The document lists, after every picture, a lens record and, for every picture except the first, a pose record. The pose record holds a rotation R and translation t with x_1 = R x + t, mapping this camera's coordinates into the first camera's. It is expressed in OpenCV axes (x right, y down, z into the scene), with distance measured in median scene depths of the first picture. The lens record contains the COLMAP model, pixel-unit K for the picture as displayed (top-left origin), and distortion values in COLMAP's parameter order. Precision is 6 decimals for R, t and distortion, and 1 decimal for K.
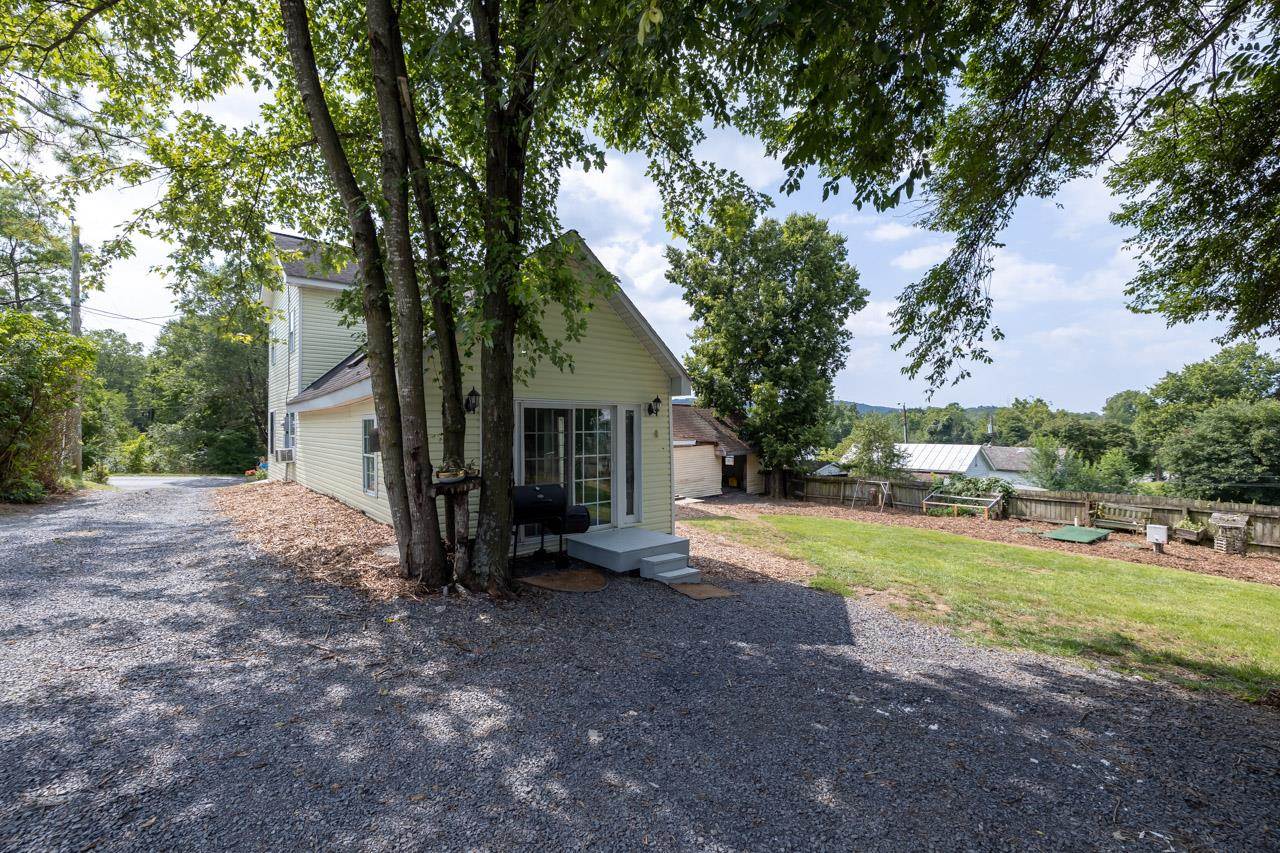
lens RADIAL K [[549.5, 0, 639.3], [0, 549.5, 423.8], [0, 0, 1]] dist [-0.001479, 0.000297]
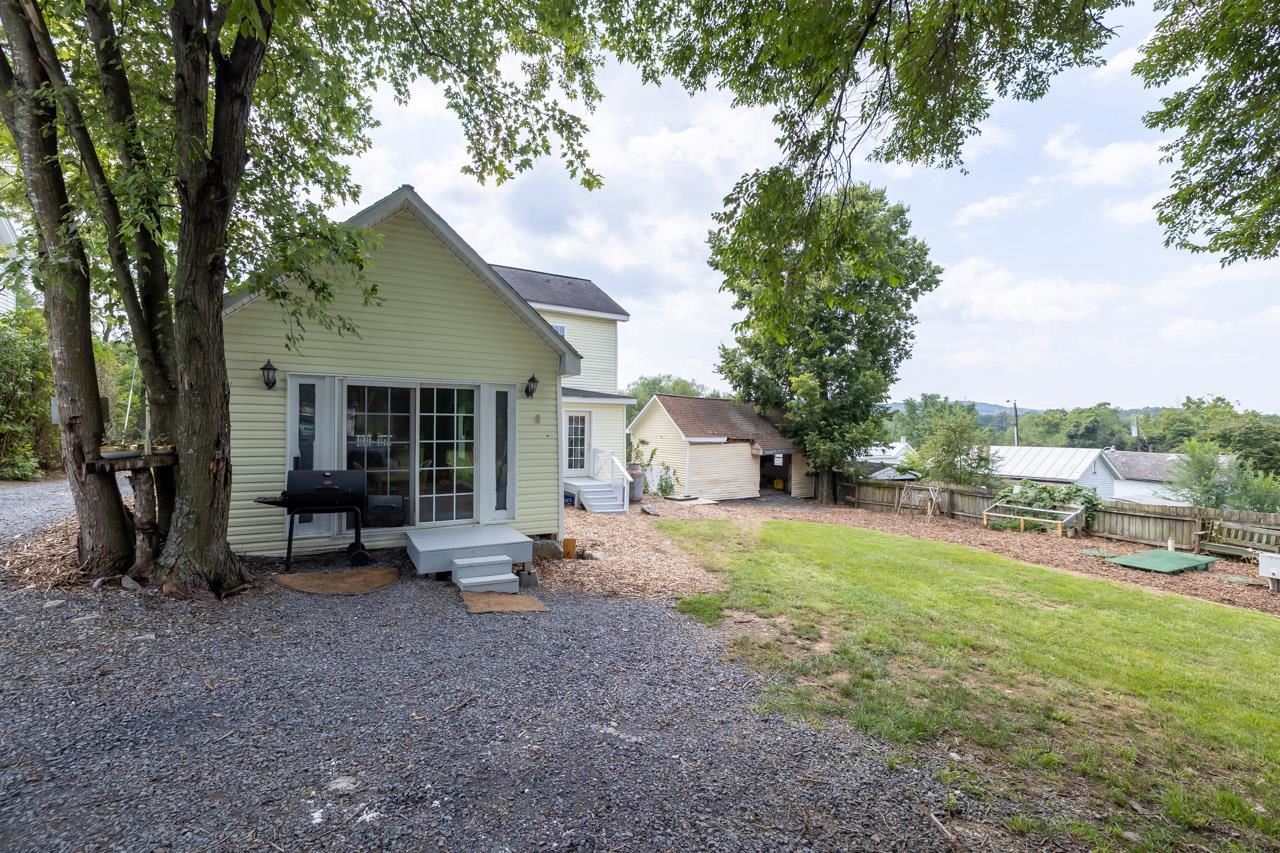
lens RADIAL K [[549.5, 0, 639.3], [0, 549.5, 423.8], [0, 0, 1]] dist [-0.001479, 0.000297]
pose [[0.980824, 0.005641, -0.194815, 0.128533], [-0.006237, 0.999978, -0.002444, 0.009764], [0.194797, 0.003612, 0.980837, 0.062094]]
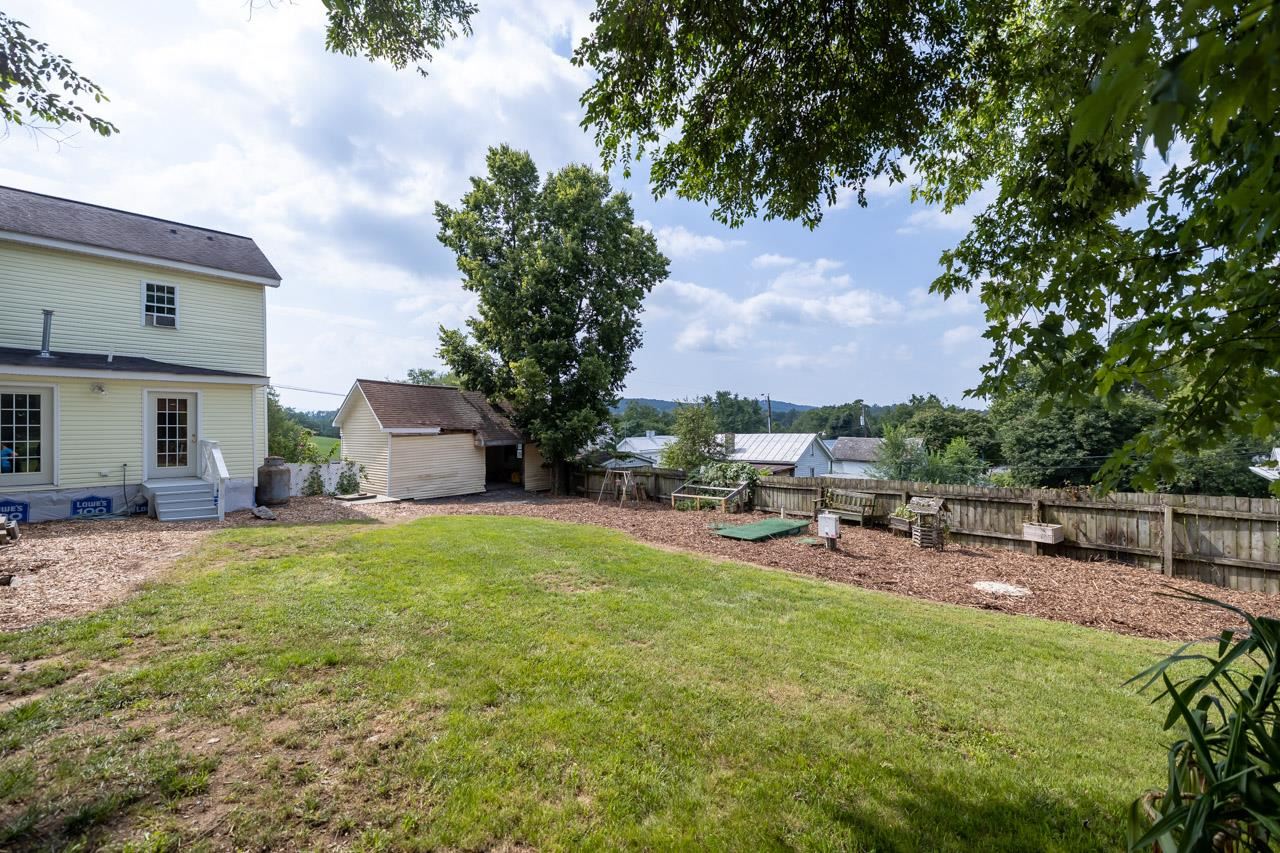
lens RADIAL K [[545.5, 0, 649.2], [0, 545.5, 427.7], [0, 0, 1]] dist [-0.003845, -0.000063]
pose [[0.992937, -0.011939, 0.118041, 0.297370], [0.011489, 0.999924, 0.004488, 0.027698], [-0.118085, -0.003101, 0.992999, 0.132518]]
